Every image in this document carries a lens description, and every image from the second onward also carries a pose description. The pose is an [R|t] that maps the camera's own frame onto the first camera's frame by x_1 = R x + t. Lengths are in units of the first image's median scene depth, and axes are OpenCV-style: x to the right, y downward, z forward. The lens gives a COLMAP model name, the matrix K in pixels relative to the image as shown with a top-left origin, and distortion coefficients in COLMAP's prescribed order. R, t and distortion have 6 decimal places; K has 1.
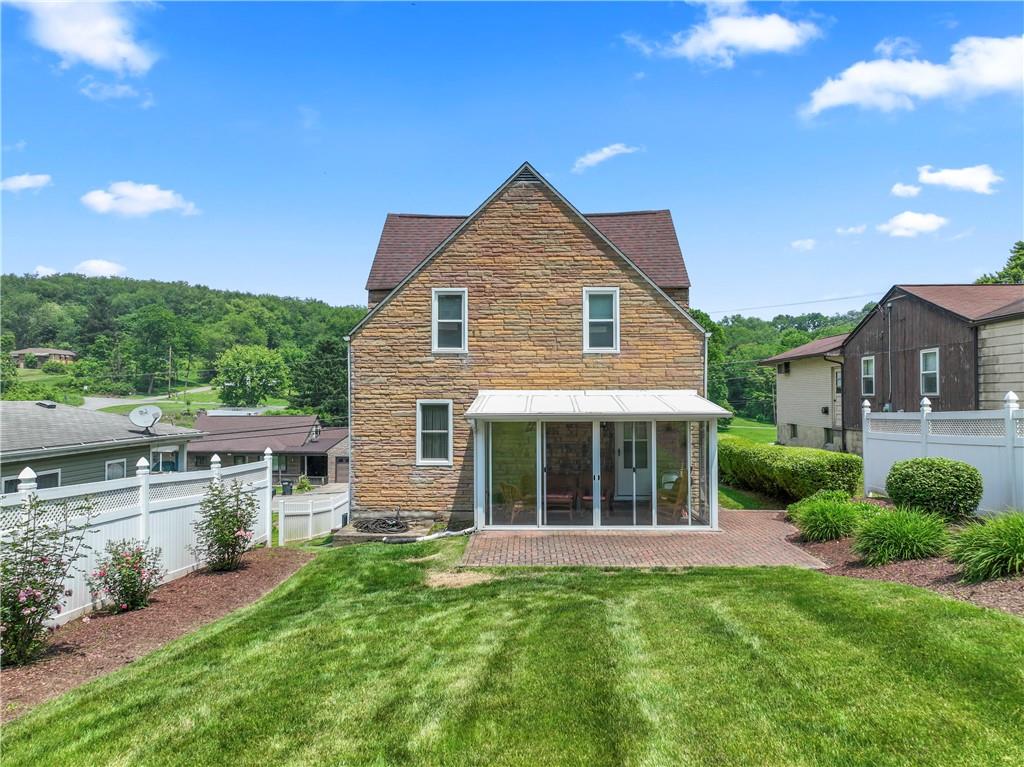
lens RADIAL K [[741.7, 0, 517.7], [0, 741.7, 365.6], [0, 0, 1]] dist [0.001656, 0.002134]
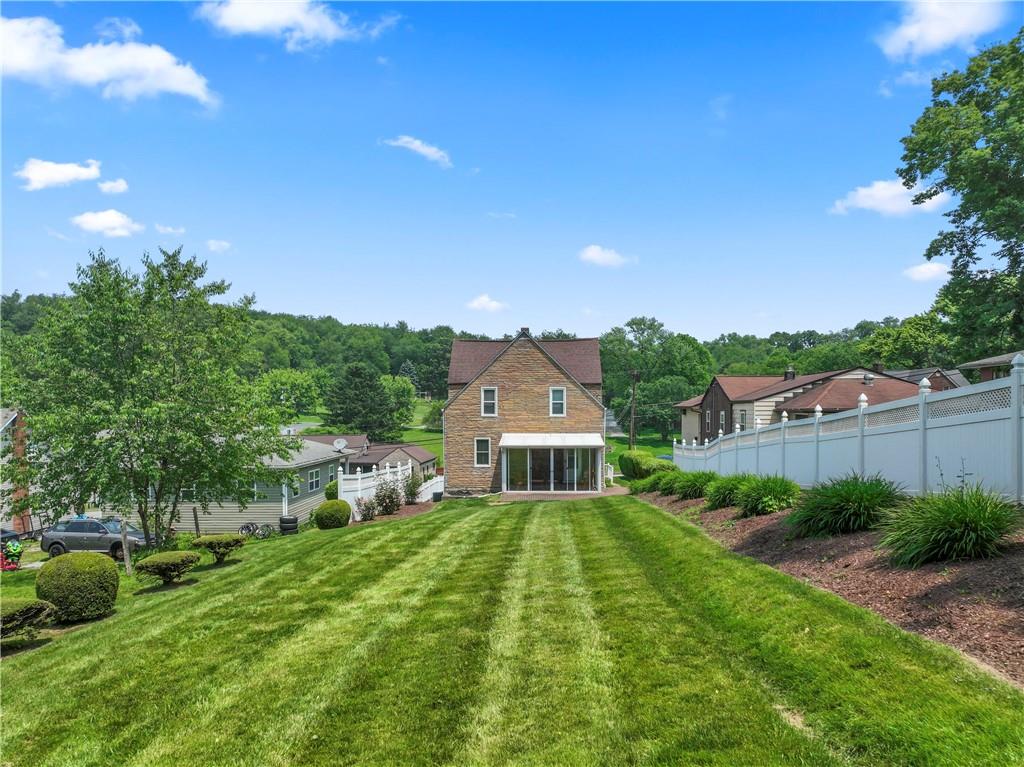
lens RADIAL K [[741.7, 0, 517.7], [0, 741.7, 365.6], [0, 0, 1]] dist [0.001656, 0.002134]
pose [[0.999977, 0.000855, -0.006742, 0.007935], [-0.000970, 0.999854, -0.017082, -0.131903], [0.006726, 0.017088, 0.999831, -1.223429]]
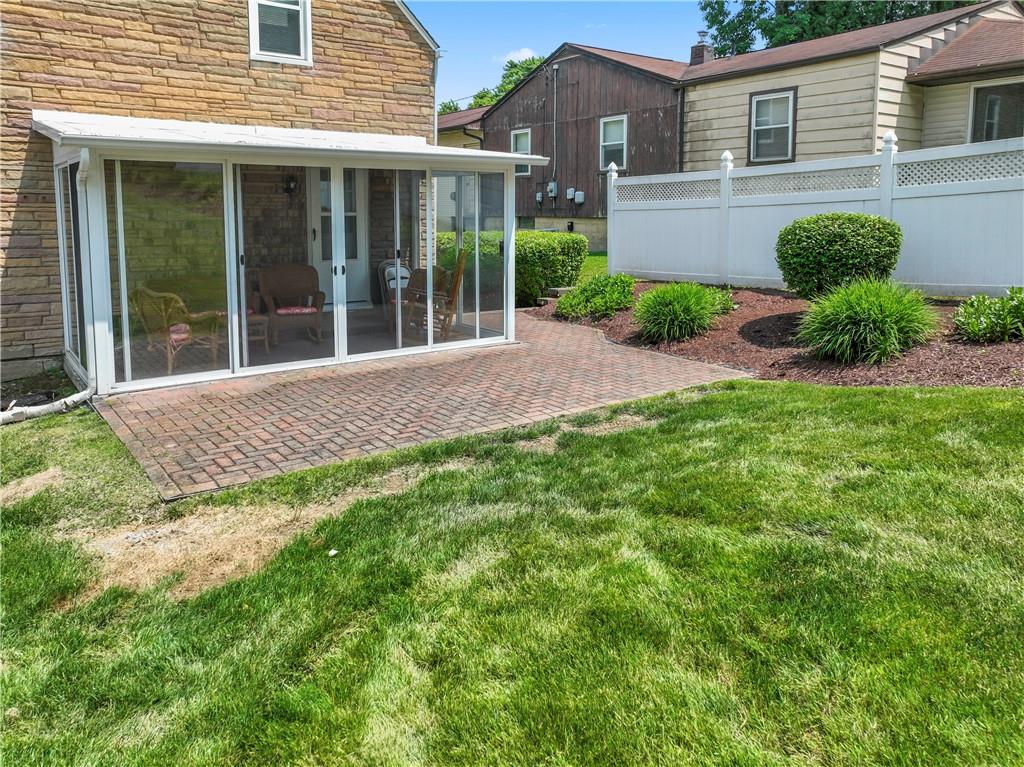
lens RADIAL K [[765.6, 0, 515.4], [0, 765.6, 278.1], [0, 0, 1]] dist [-0.004545, 0.049638]
pose [[0.790757, -0.052538, 0.609871, -0.115603], [-0.027281, 0.992295, 0.120855, 0.072184], [-0.611522, -0.112205, 0.783231, 0.404618]]
